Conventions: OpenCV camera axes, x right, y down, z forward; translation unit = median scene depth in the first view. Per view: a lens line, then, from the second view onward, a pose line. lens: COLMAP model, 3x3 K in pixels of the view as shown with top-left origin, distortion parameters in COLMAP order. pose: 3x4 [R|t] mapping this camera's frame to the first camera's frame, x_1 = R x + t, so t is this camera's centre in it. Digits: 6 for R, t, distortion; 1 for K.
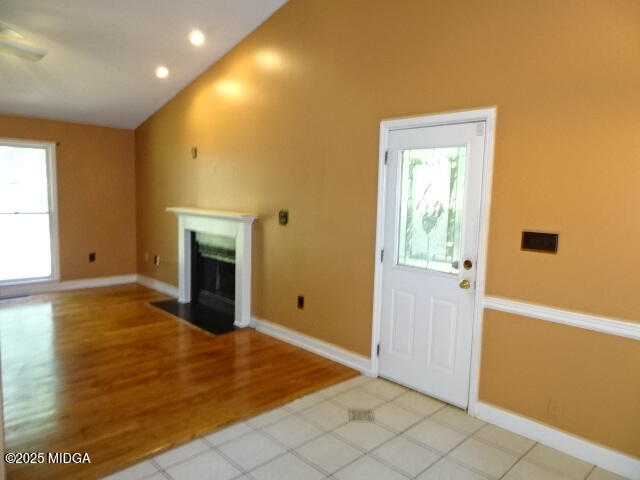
lens RADIAL K [[453.2, 0, 320.0], [0, 453.2, 240.0], [0, 0, 1]] dist [-0.004643, 0.005183]
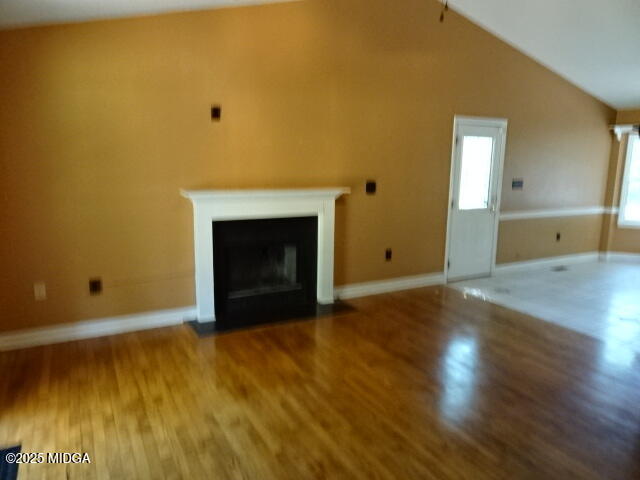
lens RADIAL K [[453.2, 0, 320.0], [0, 453.2, 240.0], [0, 0, 1]] dist [-0.004643, 0.005183]
pose [[0.256613, -0.213703, 0.942593, -1.452140], [0.077696, 0.976654, 0.200273, -0.189814], [-0.963386, 0.021843, 0.267226, 0.991795]]
